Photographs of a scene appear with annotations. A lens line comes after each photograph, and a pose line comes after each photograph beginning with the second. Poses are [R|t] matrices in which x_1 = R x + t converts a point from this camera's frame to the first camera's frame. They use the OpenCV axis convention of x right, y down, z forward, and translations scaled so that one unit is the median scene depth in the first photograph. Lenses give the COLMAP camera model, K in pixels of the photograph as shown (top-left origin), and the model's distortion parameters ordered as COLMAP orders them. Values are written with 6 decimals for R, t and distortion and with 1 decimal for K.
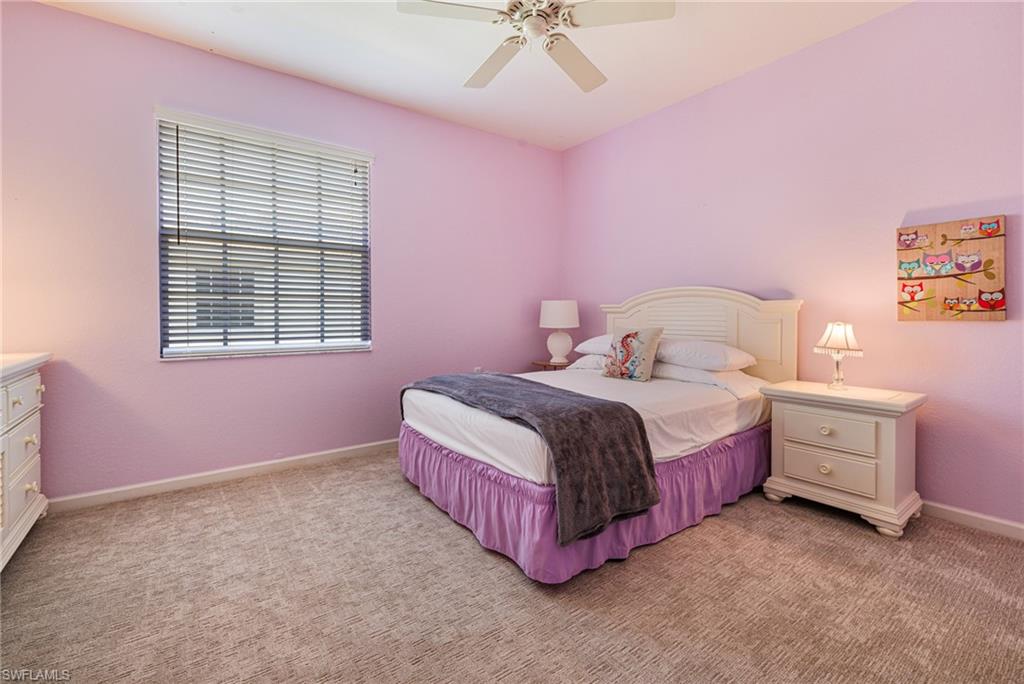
lens RADIAL K [[449.0, 0, 510.2], [0, 449.0, 313.8], [0, 0, 1]] dist [-0.000096, -0.000396]
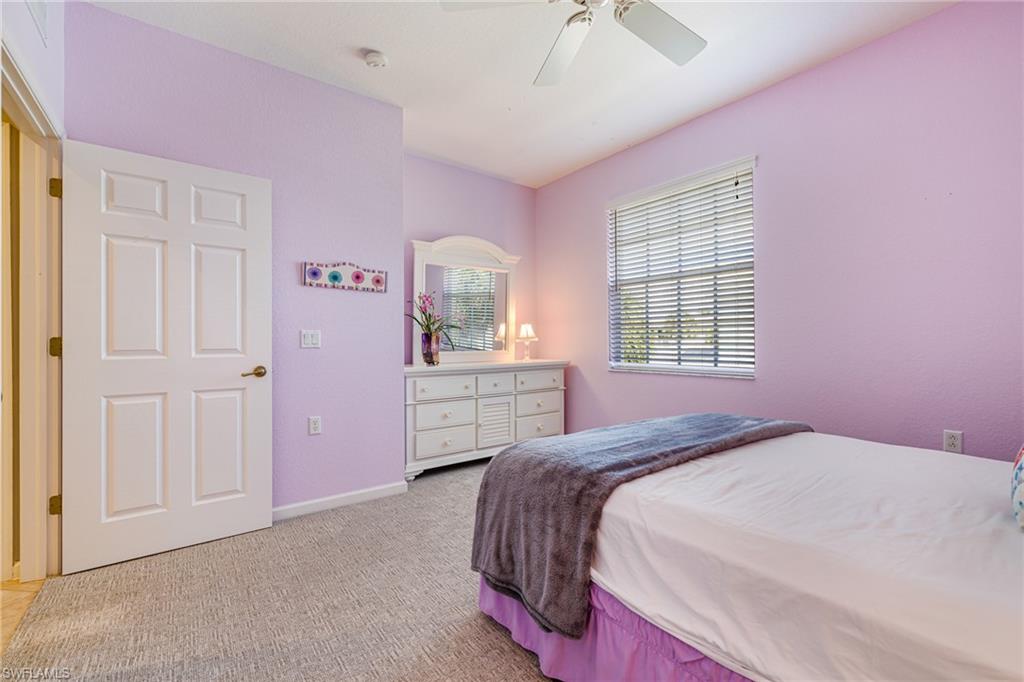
lens RADIAL K [[449.0, 0, 538.5], [0, 449.0, 338.4], [0, 0, 1]] dist [-0.000096, -0.000396]
pose [[0.041128, -0.007089, -0.999129, 0.640066], [0.008485, 0.999941, -0.006746, 0.004843], [0.999118, -0.008200, 0.041186, 0.629778]]
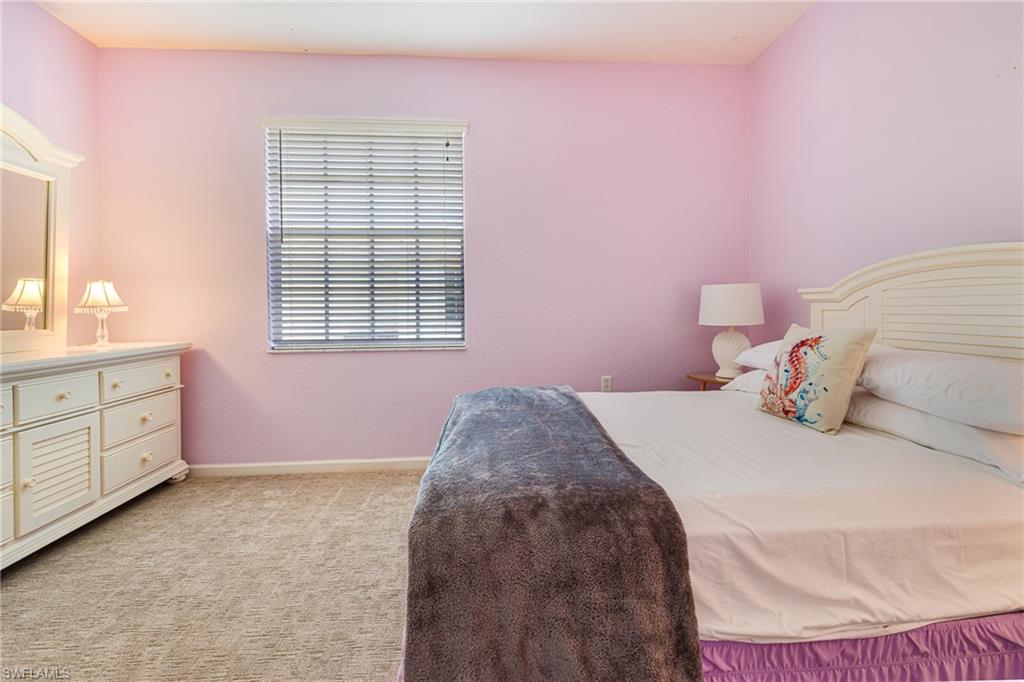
lens RADIAL K [[449.0, 0, 521.5], [0, 449.0, 311.8], [0, 0, 1]] dist [-0.000096, -0.000396]
pose [[0.846893, -0.002694, -0.531757, 0.280388], [0.008880, 0.999919, 0.009075, 0.003422], [0.531690, -0.012408, 0.846848, 0.375519]]
